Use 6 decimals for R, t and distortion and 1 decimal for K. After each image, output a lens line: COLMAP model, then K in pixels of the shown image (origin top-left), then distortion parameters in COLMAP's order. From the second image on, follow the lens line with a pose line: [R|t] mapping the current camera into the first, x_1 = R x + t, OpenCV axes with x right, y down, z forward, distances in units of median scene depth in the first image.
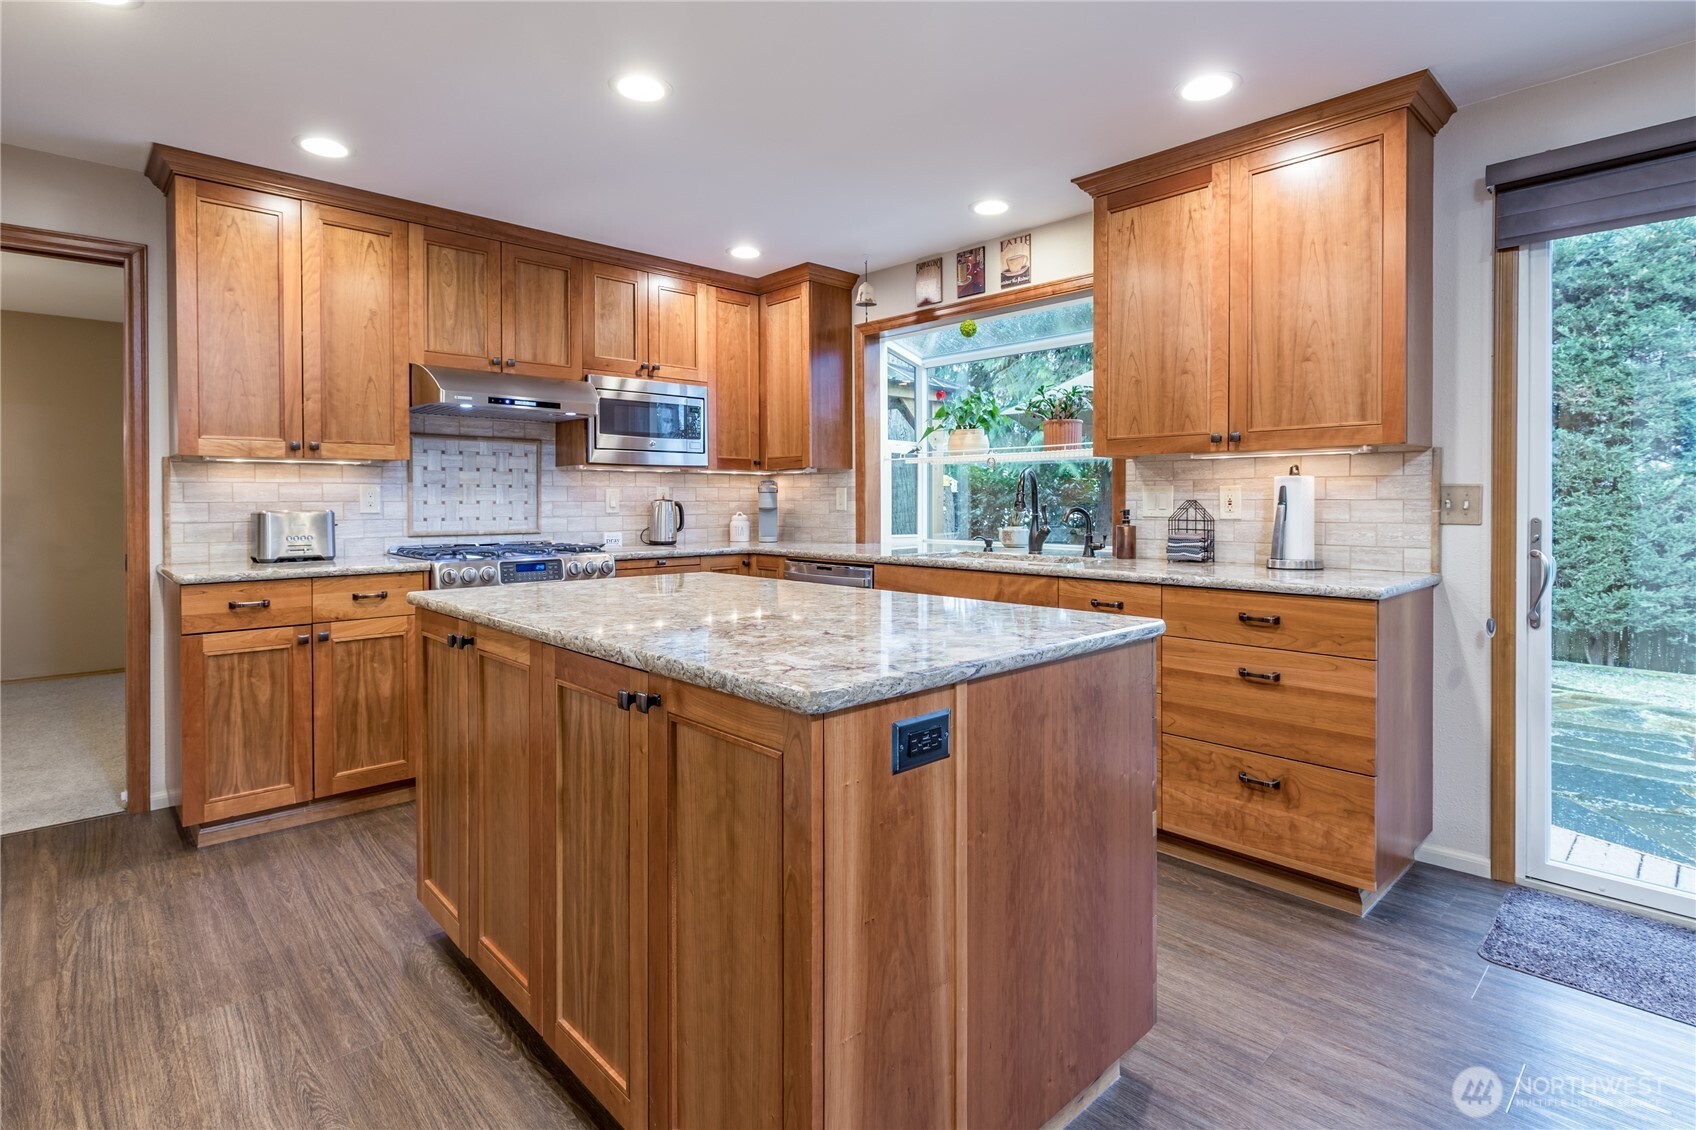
lens RADIAL K [[824.6, 0, 805.8], [0, 824.6, 505.3], [0, 0, 1]] dist [-0.001089, -0.000763]
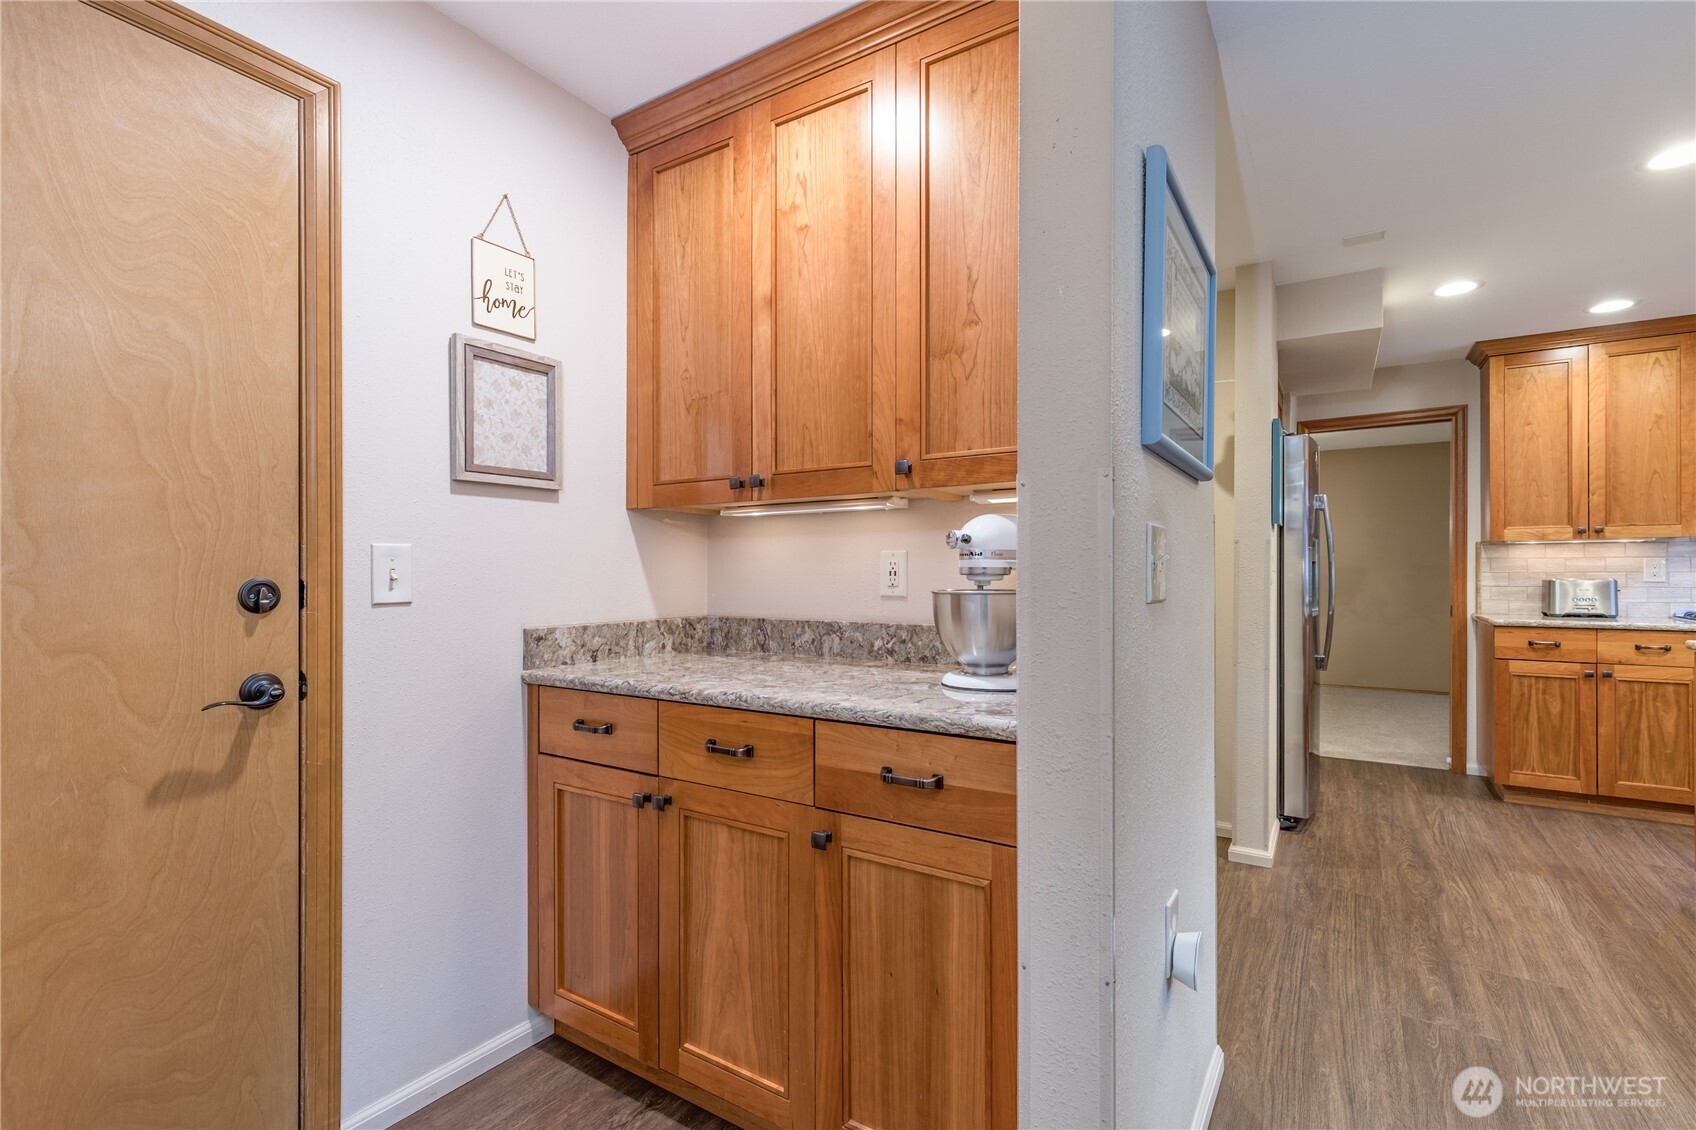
lens RADIAL K [[776.6, 0, 838.5], [0, 776.6, 573.2], [0, 0, 1]] dist [0.004491, 0.001185]
pose [[0.268658, 0.005111, -0.963222, 0.277109], [-0.003136, 0.999985, 0.004431, -0.004527], [0.963230, 0.001830, 0.268670, -0.501999]]
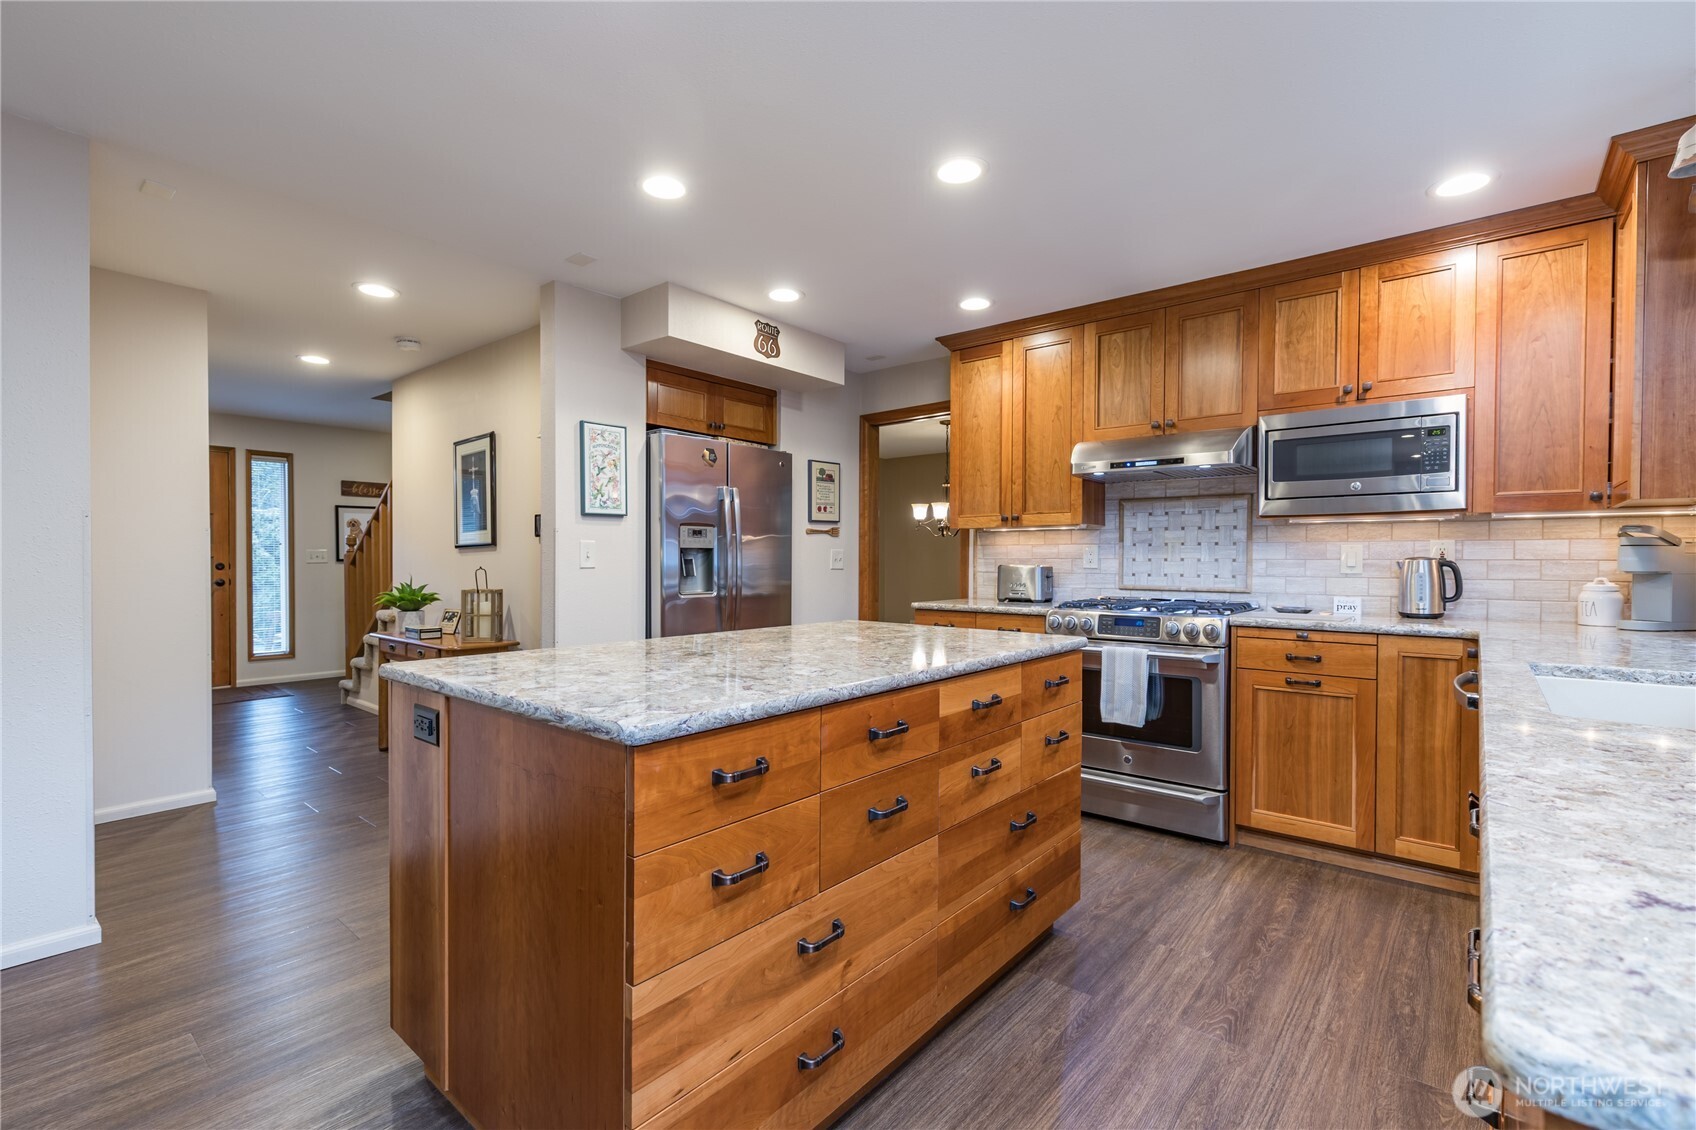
lens RADIAL K [[776.6, 0, 859.2], [0, 776.6, 569.9], [0, 0, 1]] dist [0.004491, 0.001185]
pose [[0.138336, 0.017365, -0.990233, 0.645963], [-0.007857, 0.999834, 0.016436, -0.004662], [0.990354, 0.005507, 0.138449, 0.573742]]
